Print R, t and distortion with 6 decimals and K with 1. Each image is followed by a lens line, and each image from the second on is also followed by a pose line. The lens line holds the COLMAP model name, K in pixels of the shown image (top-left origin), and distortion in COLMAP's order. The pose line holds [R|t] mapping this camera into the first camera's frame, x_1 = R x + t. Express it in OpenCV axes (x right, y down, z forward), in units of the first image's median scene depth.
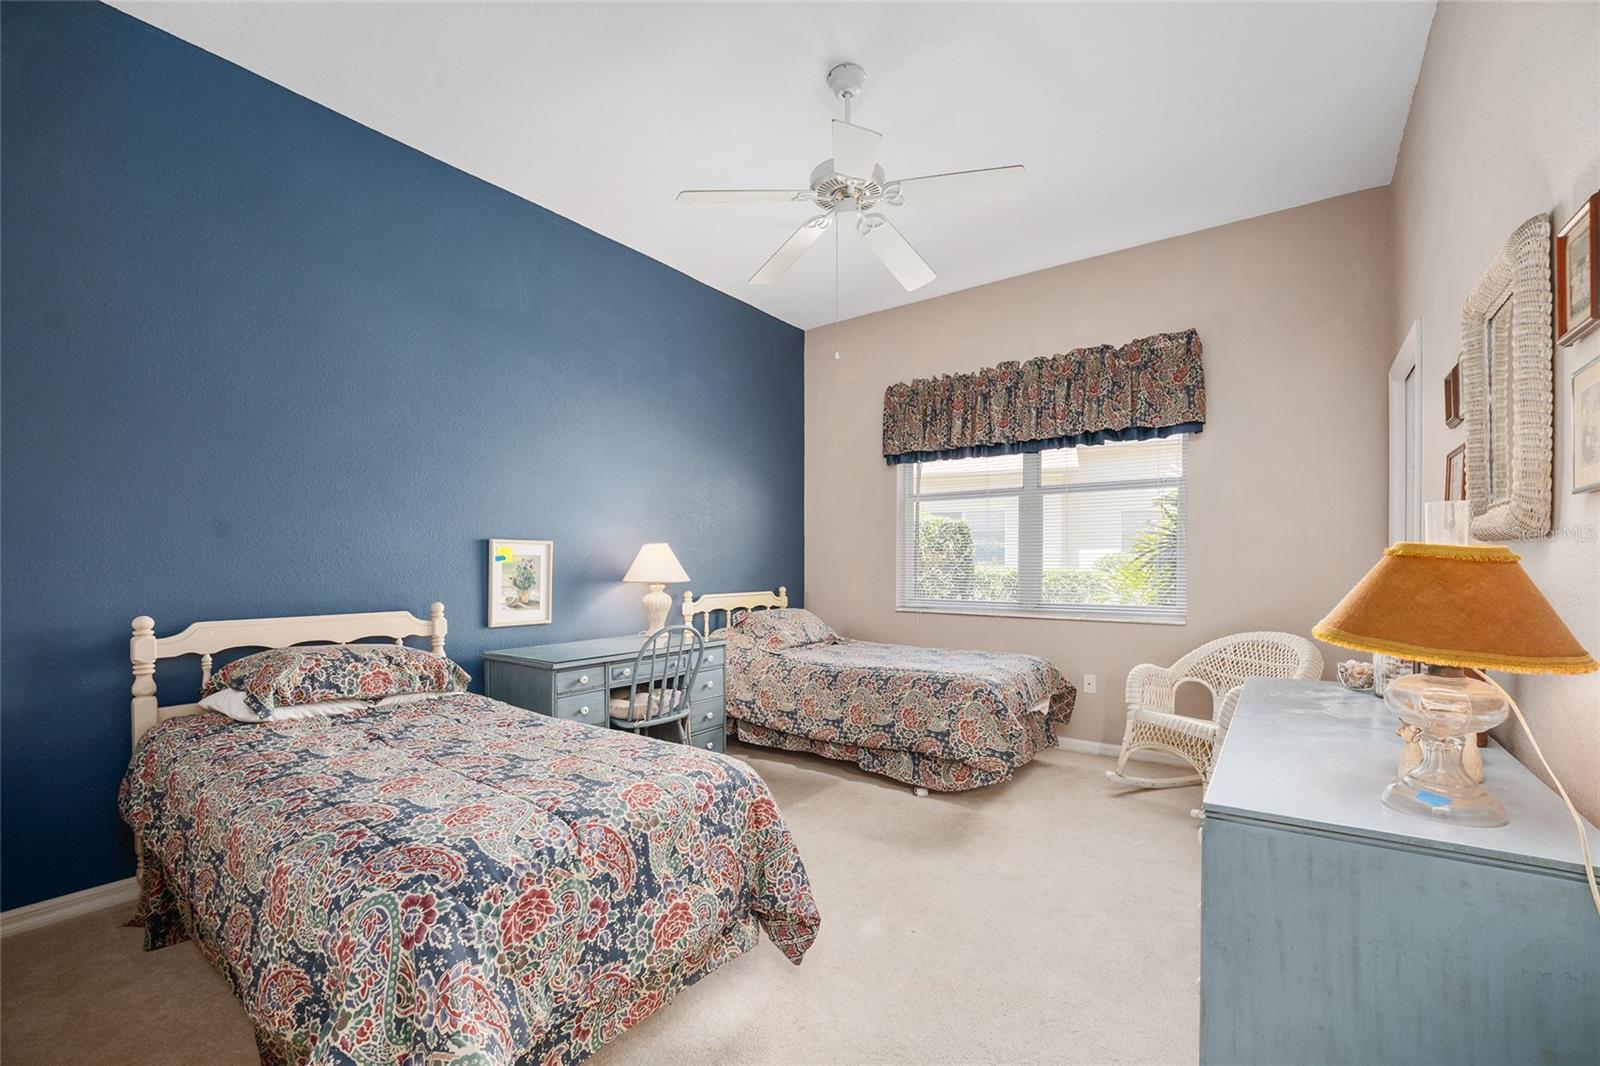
lens RADIAL K [[654.6, 0, 809.2], [0, 654.6, 561.7], [0, 0, 1]] dist [-0.022894, -0.000257]
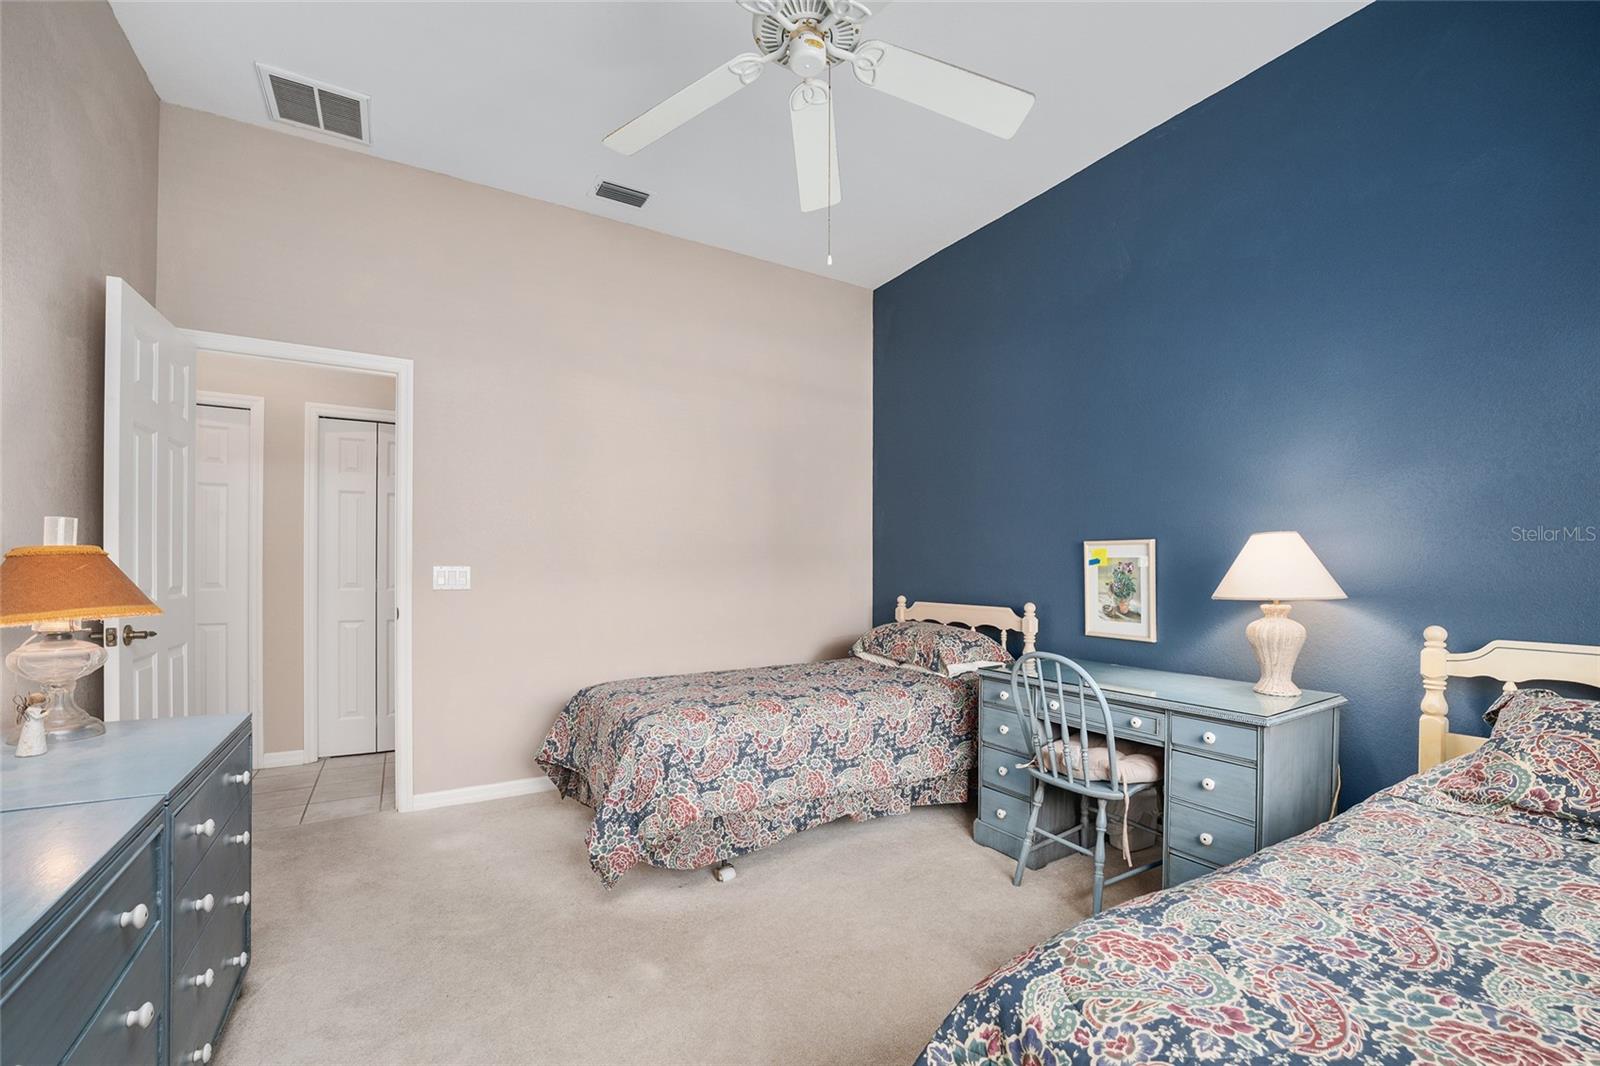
lens RADIAL K [[649.9, 0, 806.6], [0, 649.9, 539.6], [0, 0, 1]] dist [-0.029551, 0.005533]
pose [[-0.365948, -0.048726, -0.929359, 0.518069], [-0.010091, 0.998777, -0.048392, 0.011821], [0.930581, -0.008331, -0.365992, 0.945416]]
